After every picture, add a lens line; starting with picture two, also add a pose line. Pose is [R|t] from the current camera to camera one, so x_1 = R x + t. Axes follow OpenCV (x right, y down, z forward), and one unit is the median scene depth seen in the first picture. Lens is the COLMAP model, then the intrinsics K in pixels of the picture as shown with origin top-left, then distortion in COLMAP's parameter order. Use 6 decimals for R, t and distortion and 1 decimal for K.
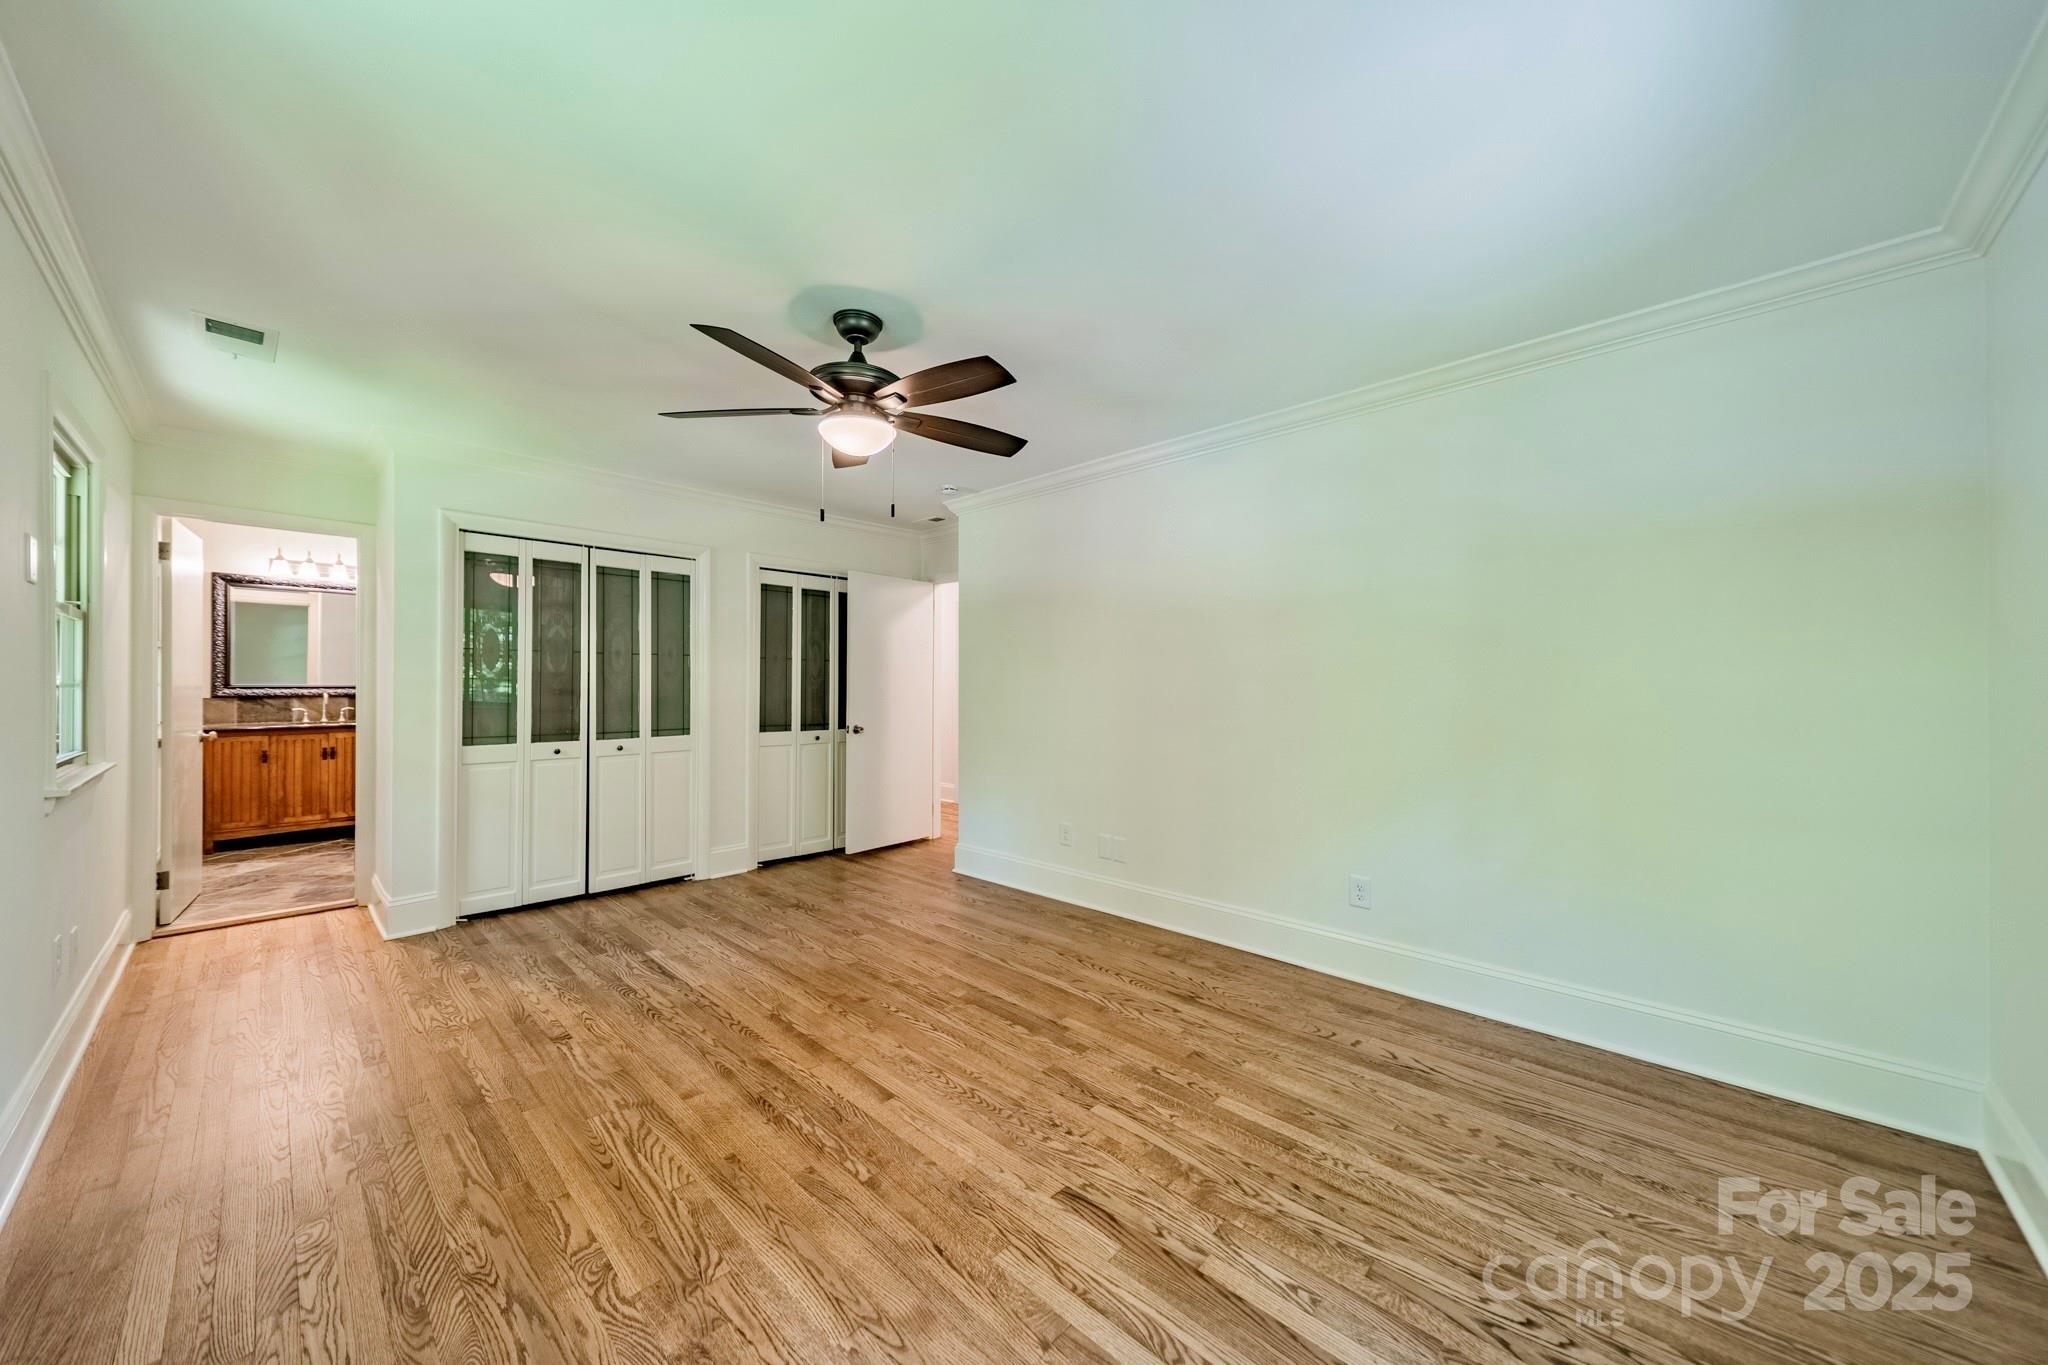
lens RADIAL K [[723.2, 0, 1014.7], [0, 723.2, 676.0], [0, 0, 1]] dist [0.006627, 0.000352]
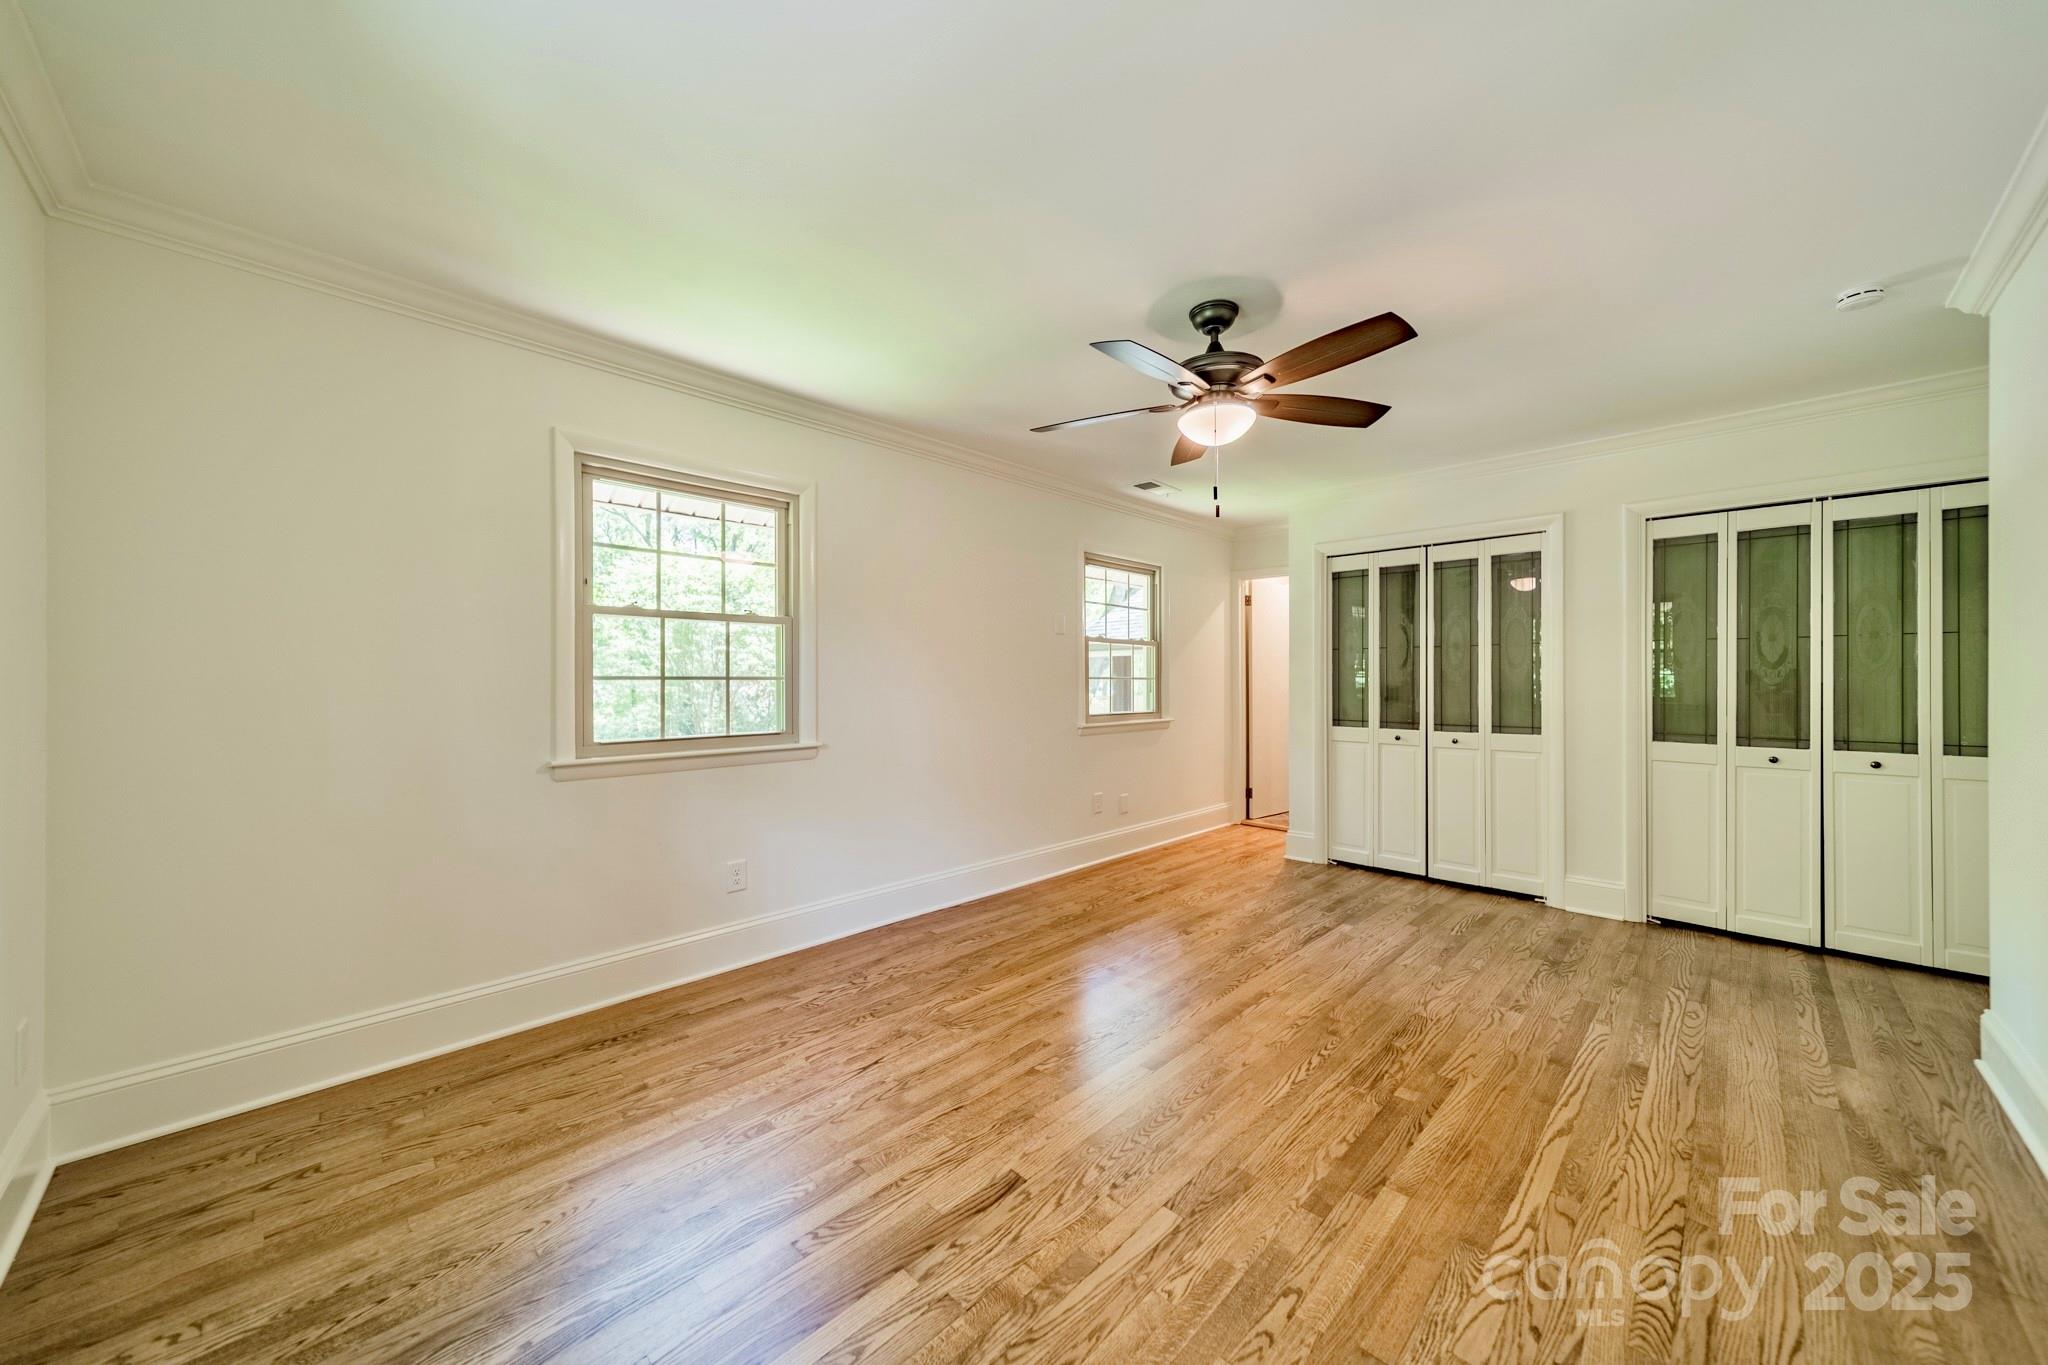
lens RADIAL K [[723.2, 0, 1048.8], [0, 723.2, 681.2], [0, 0, 1]] dist [0.006627, 0.000352]
pose [[0.005140, -0.000318, -0.999987, 0.547984], [0.013940, 0.999903, -0.000246, 0.011443], [0.999890, -0.013938, 0.005144, 0.533722]]
